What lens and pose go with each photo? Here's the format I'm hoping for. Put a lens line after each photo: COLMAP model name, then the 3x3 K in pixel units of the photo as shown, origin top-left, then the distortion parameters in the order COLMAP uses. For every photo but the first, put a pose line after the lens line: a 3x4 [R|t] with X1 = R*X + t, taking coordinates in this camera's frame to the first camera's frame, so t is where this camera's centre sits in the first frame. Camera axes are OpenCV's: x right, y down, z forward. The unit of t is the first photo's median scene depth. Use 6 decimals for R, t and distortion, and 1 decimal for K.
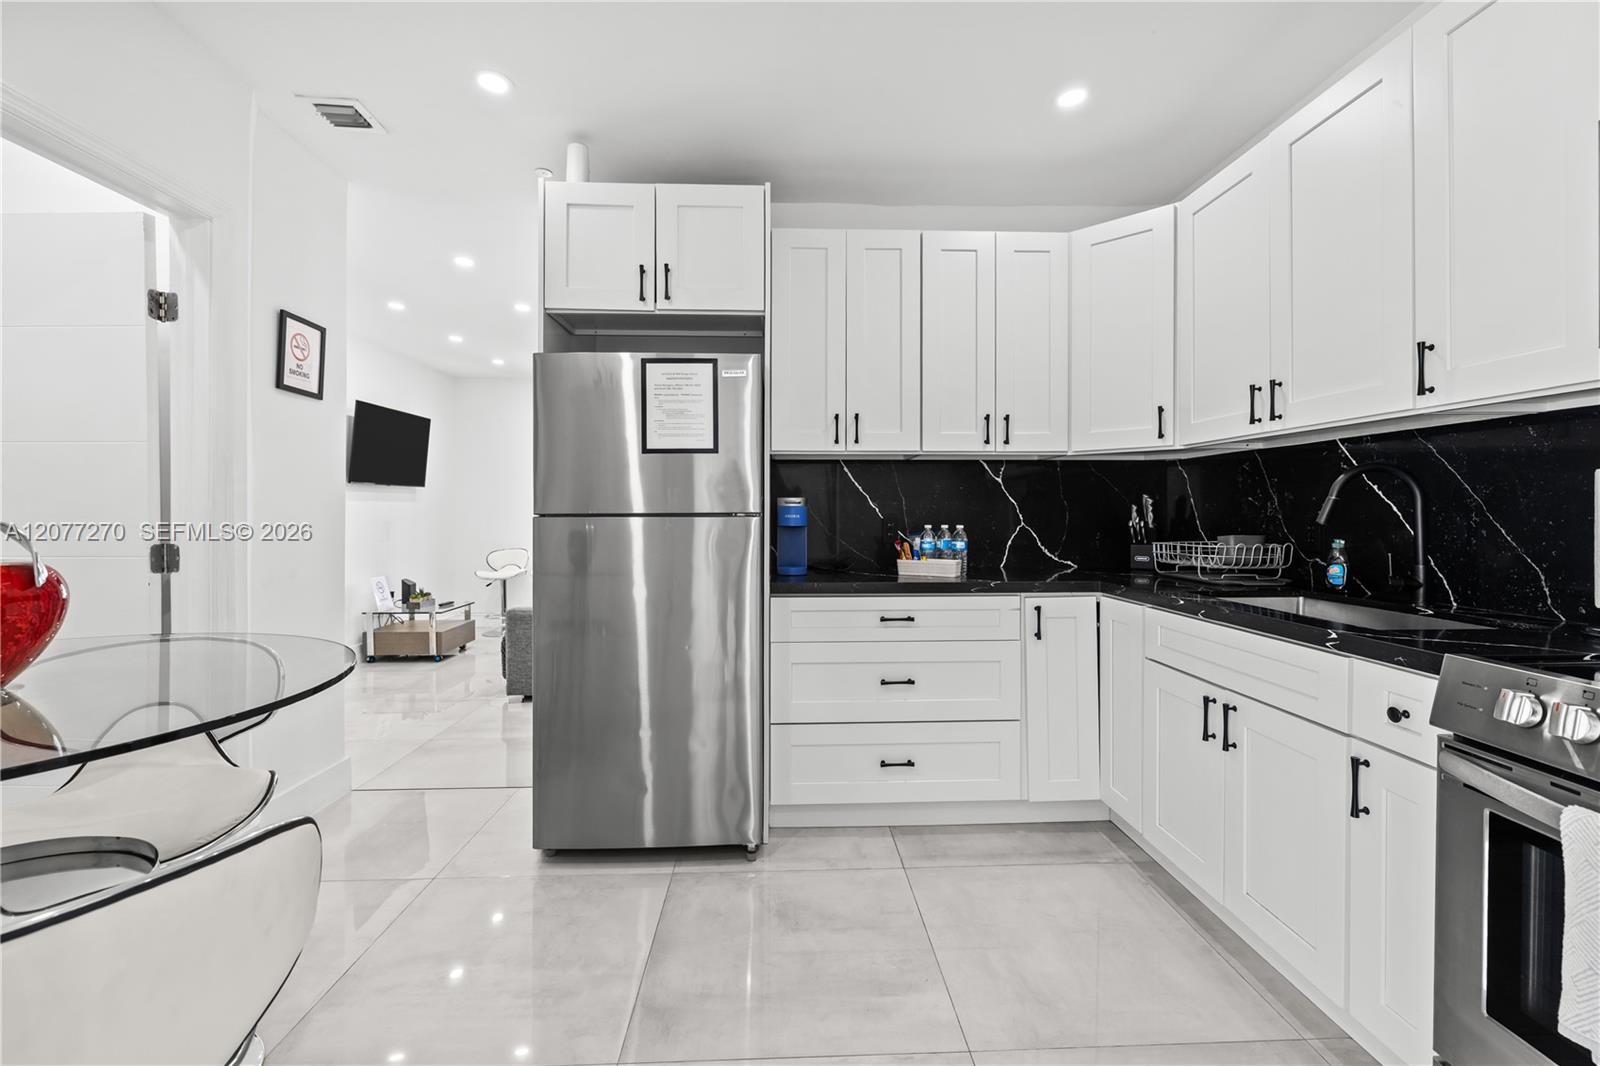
lens RADIAL K [[682.3, 0, 799.1], [0, 682.3, 522.3], [0, 0, 1]] dist [0.014107, -0.000071]
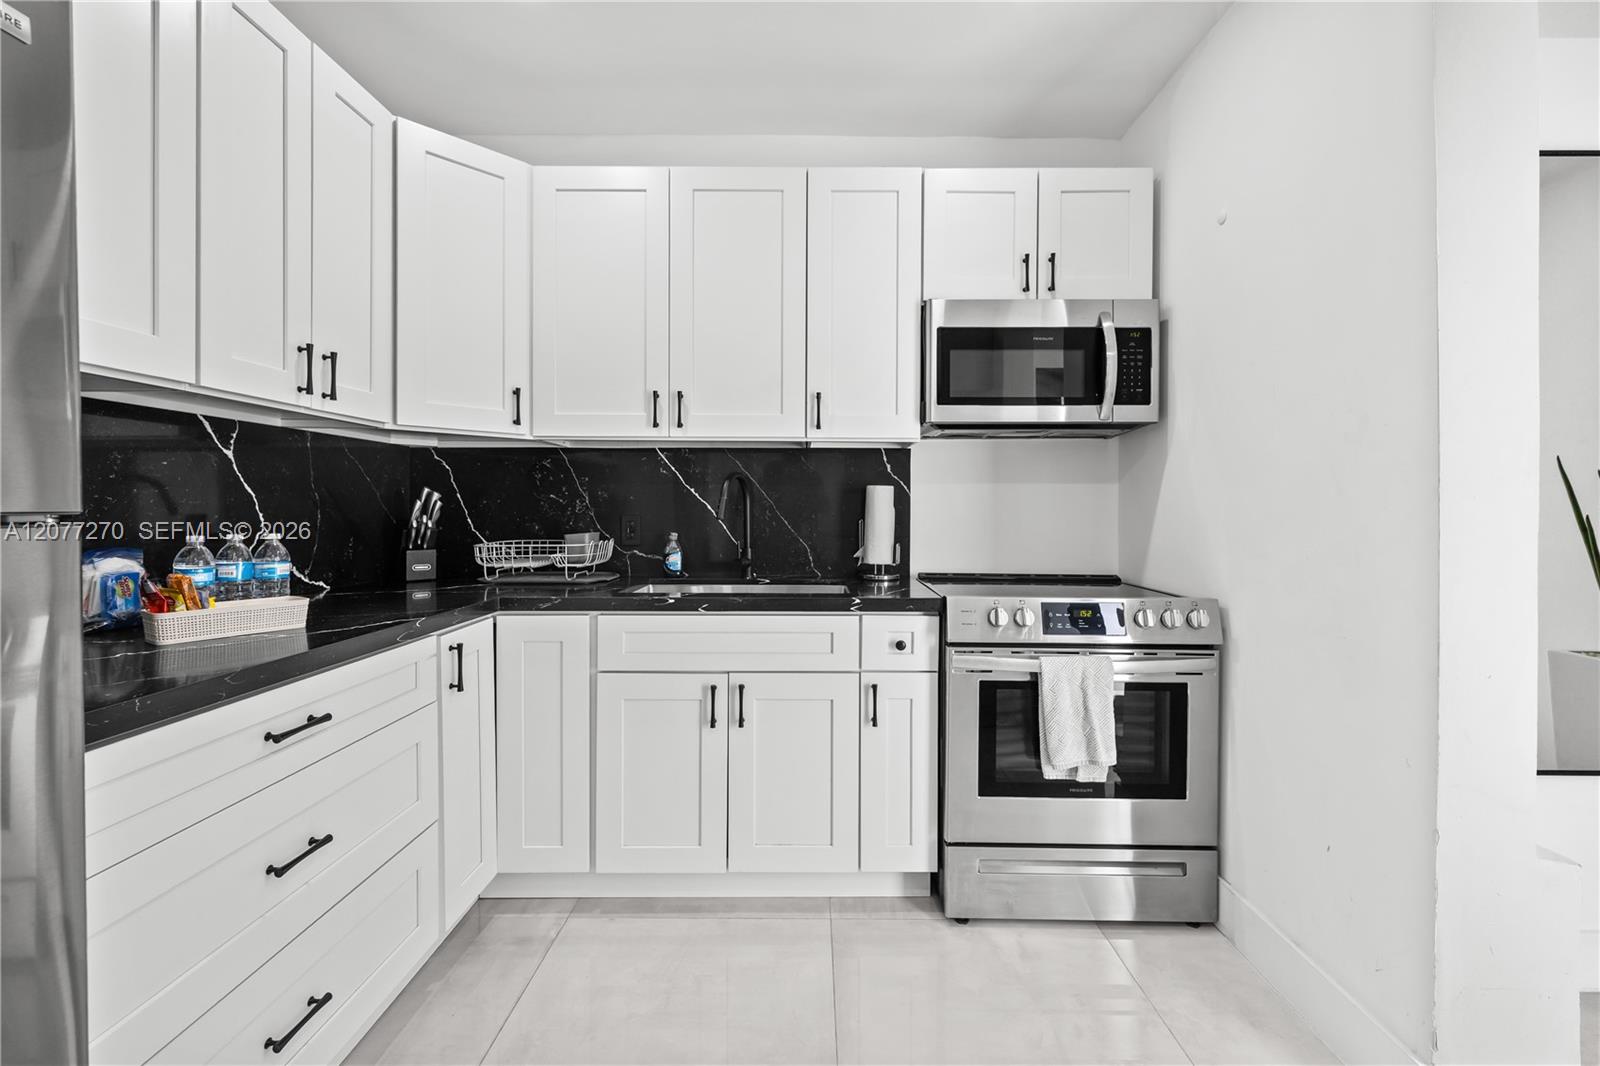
lens RADIAL K [[682.3, 0, 801.6], [0, 682.3, 517.4], [0, 0, 1]] dist [0.014107, -0.000071]
pose [[0.040497, -0.013128, 0.999093, -0.350960], [0.012774, 0.999839, 0.012620, -0.012103], [-0.999098, 0.012252, 0.040658, 0.646510]]
